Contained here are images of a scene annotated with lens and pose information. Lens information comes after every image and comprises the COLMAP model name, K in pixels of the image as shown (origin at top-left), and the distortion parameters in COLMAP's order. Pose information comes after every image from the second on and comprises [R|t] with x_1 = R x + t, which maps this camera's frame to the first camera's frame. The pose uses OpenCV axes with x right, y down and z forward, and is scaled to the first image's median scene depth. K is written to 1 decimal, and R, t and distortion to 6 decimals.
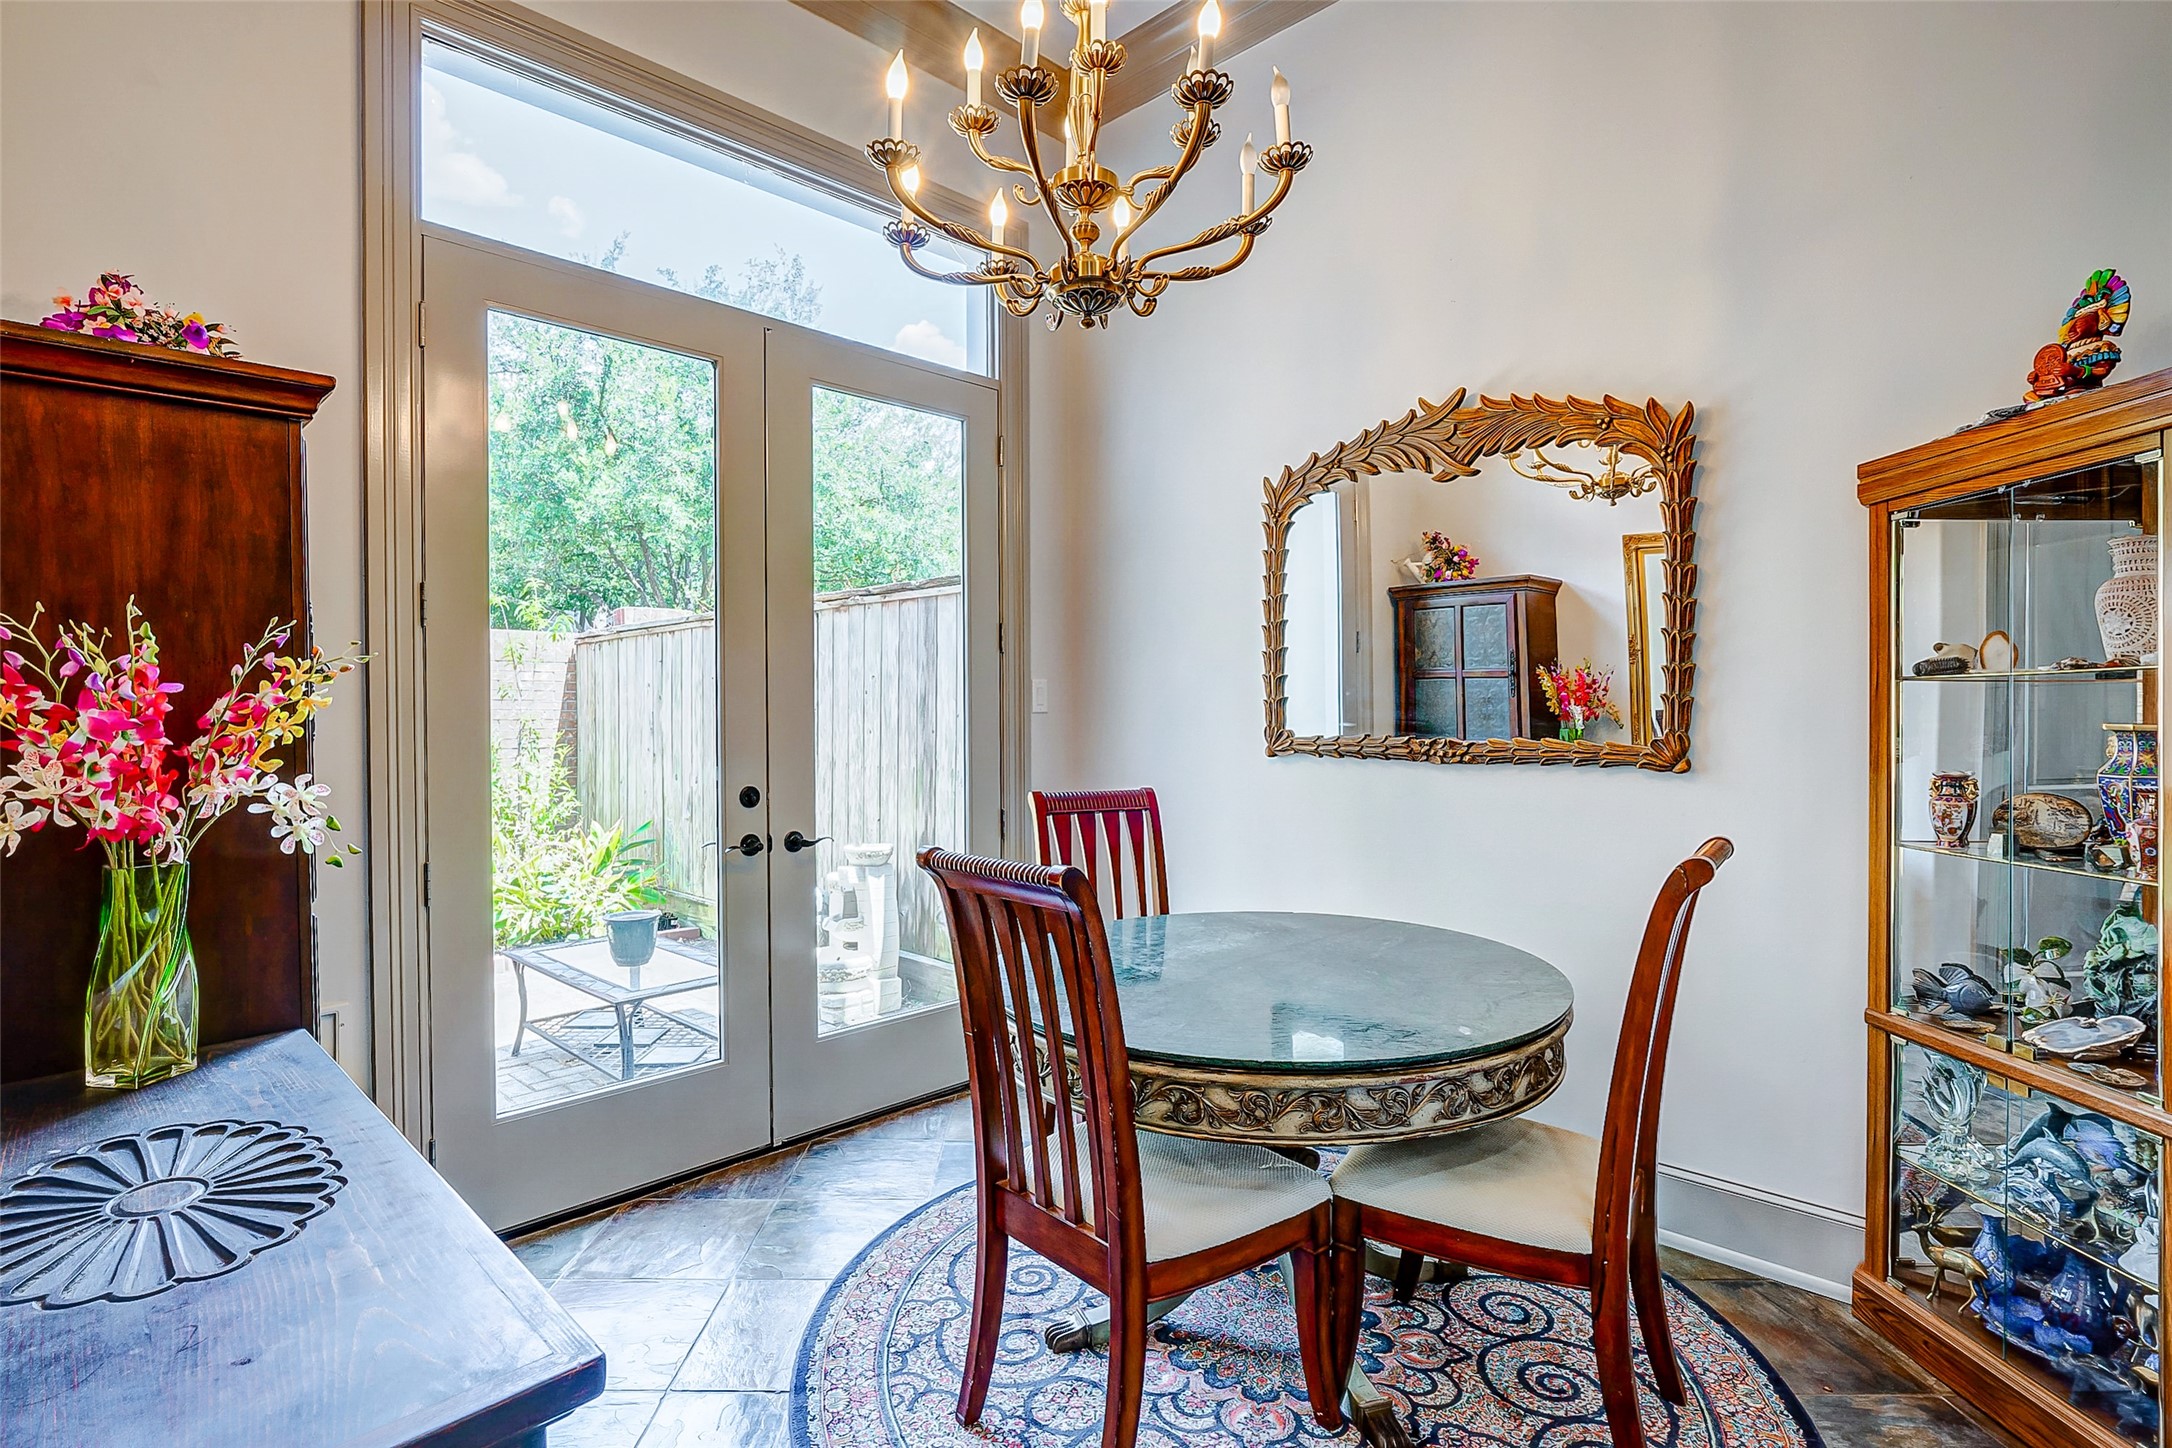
lens RADIAL K [[1065.7, 0, 1078.7], [0, 1065.7, 719.0], [0, 0, 1]] dist [-0.013102, -0.000320]
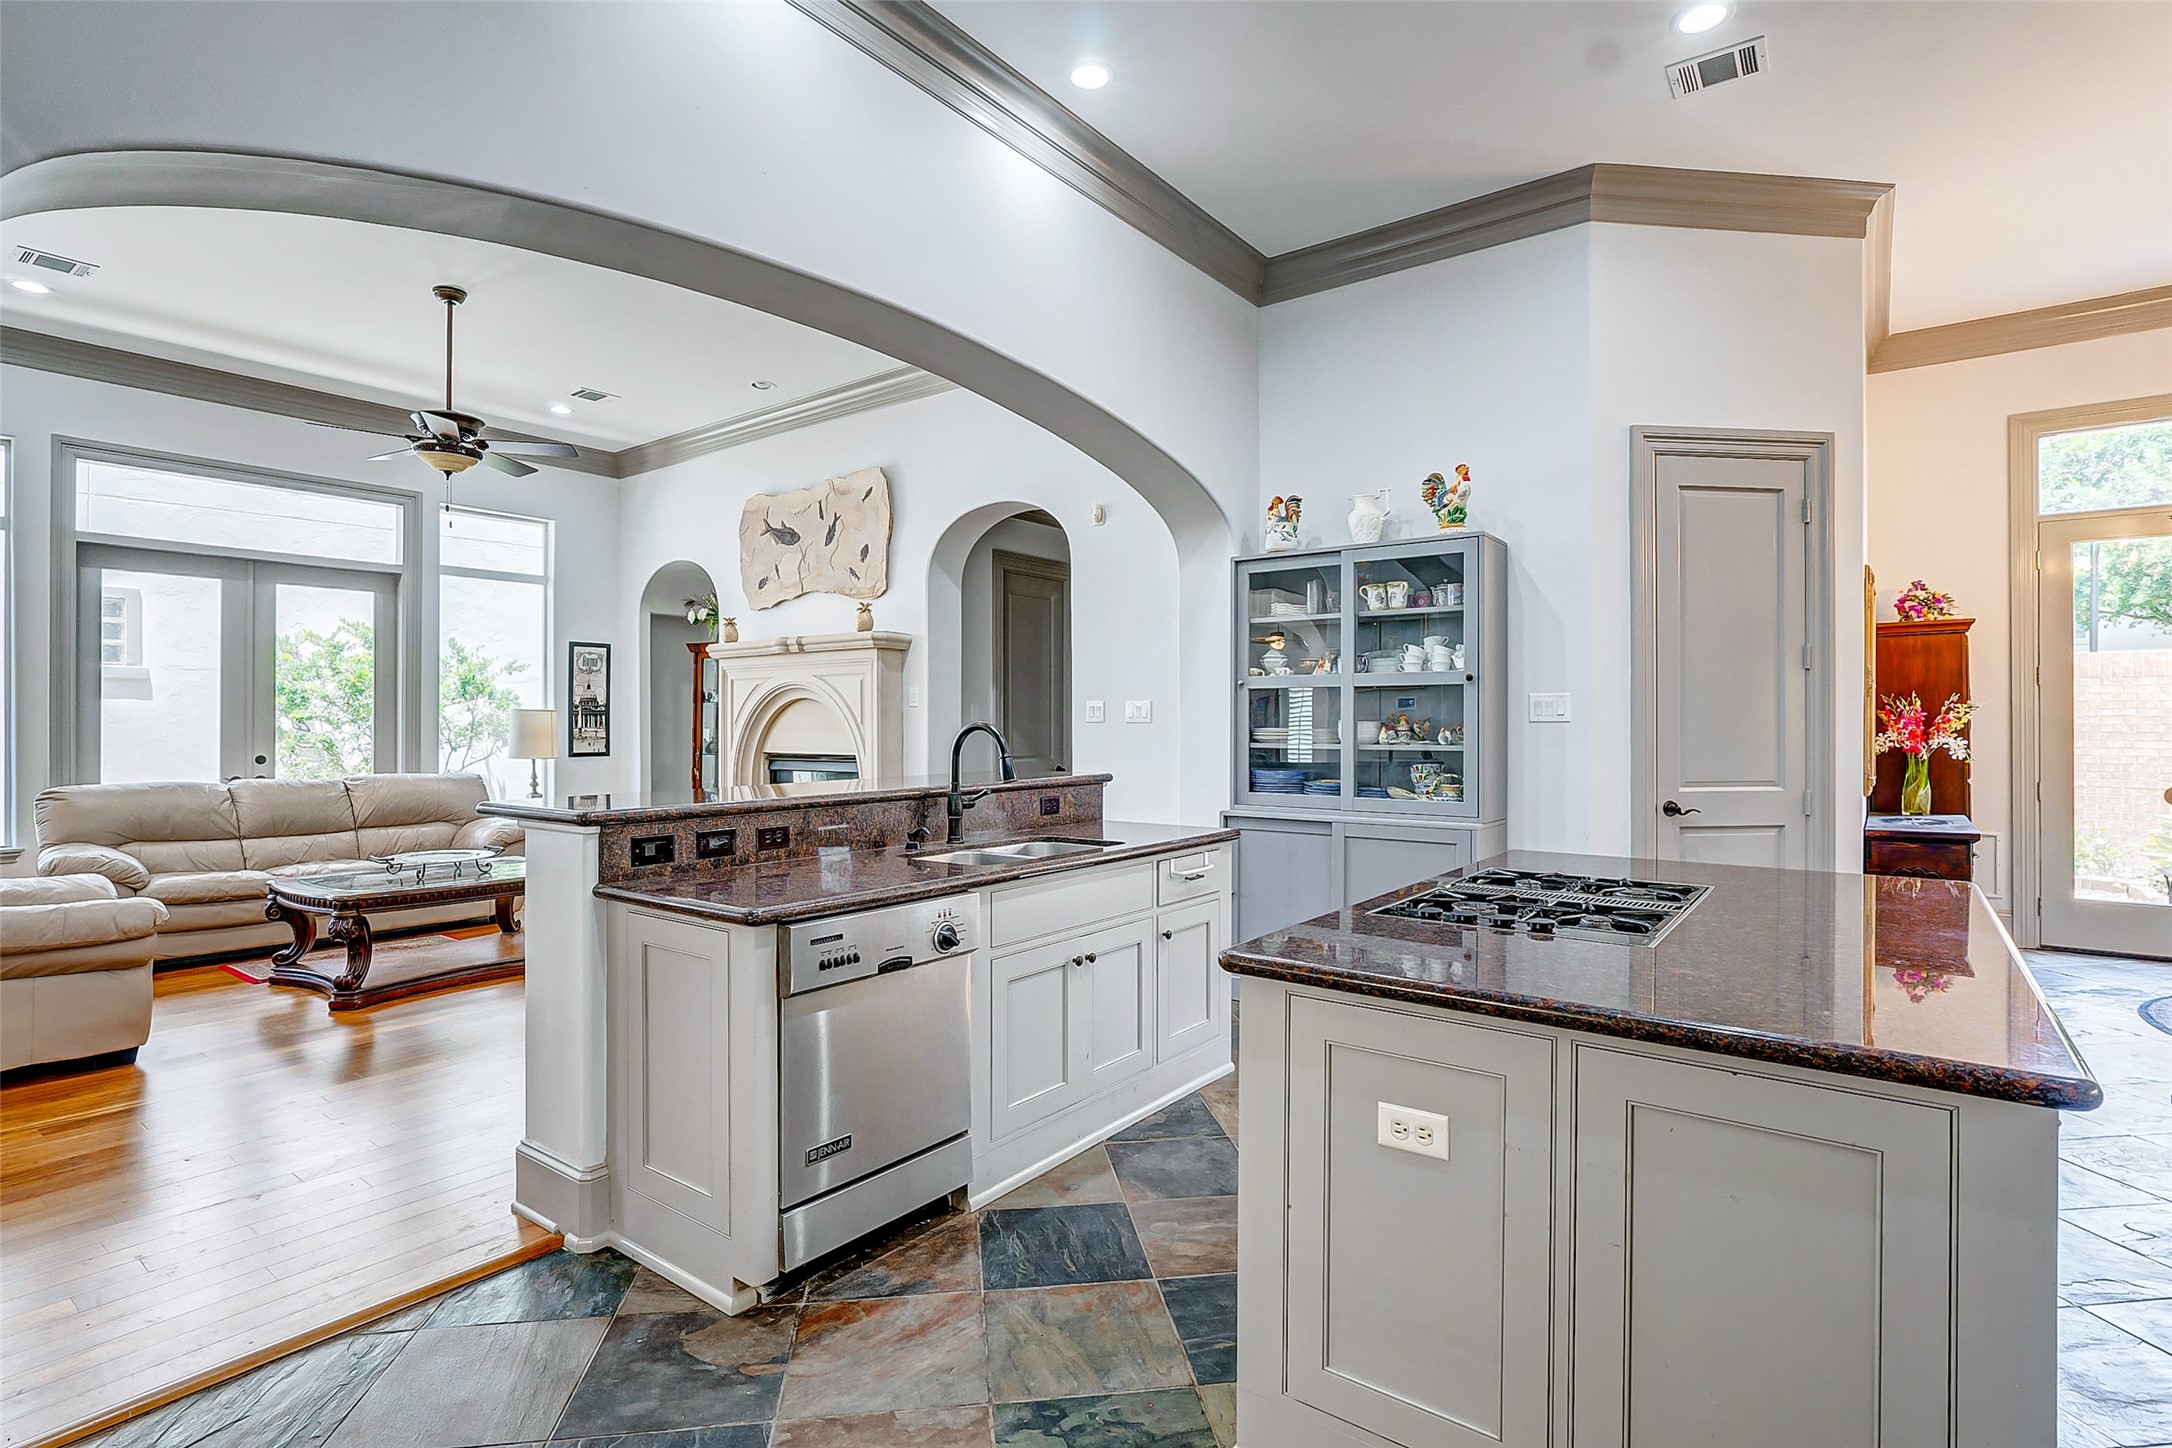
lens RADIAL K [[1065.7, 0, 1078.7], [0, 1065.7, 719.0], [0, 0, 1]] dist [-0.013102, -0.000320]
pose [[0.118734, -0.003445, -0.992920, 2.411472], [-0.006505, 0.999970, -0.004248, 0.024255], [0.992905, 0.006963, 0.118708, -2.334899]]
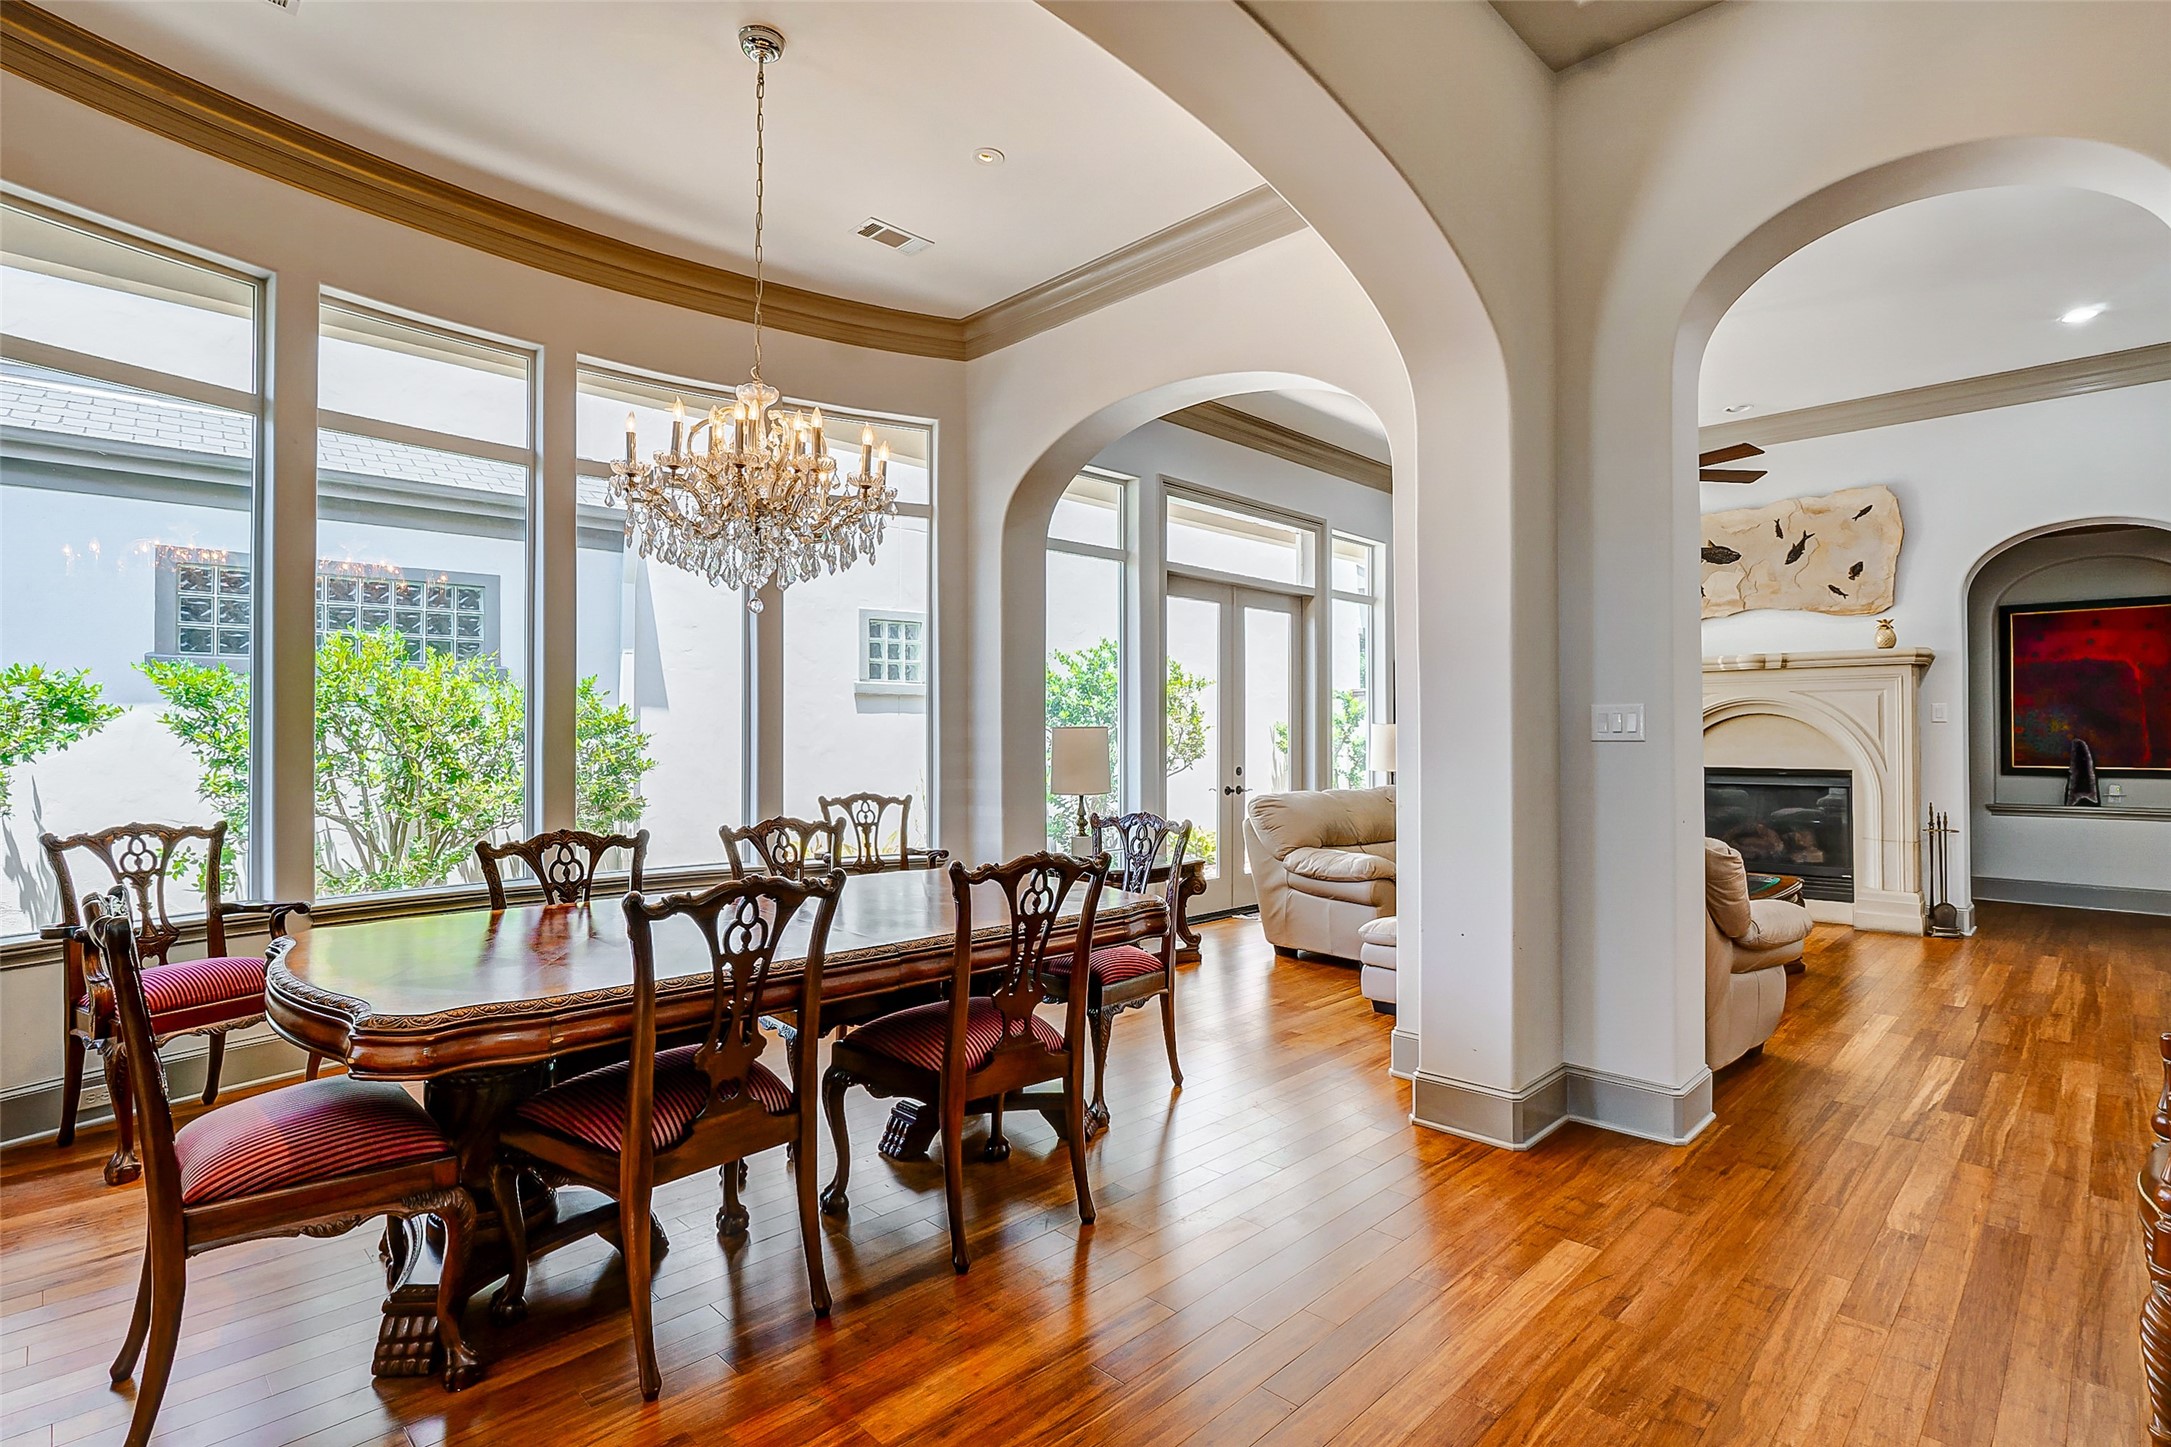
lens RADIAL K [[1065.2, 0, 1078.2], [0, 1065.2, 718.5], [0, 0, 1]] dist [-0.013102, -0.000320]
pose [[-0.015466, -0.021048, -0.999659, 2.404599], [-0.009866, 0.999733, -0.020897, 0.072672], [0.999832, 0.009539, -0.015669, -6.106287]]
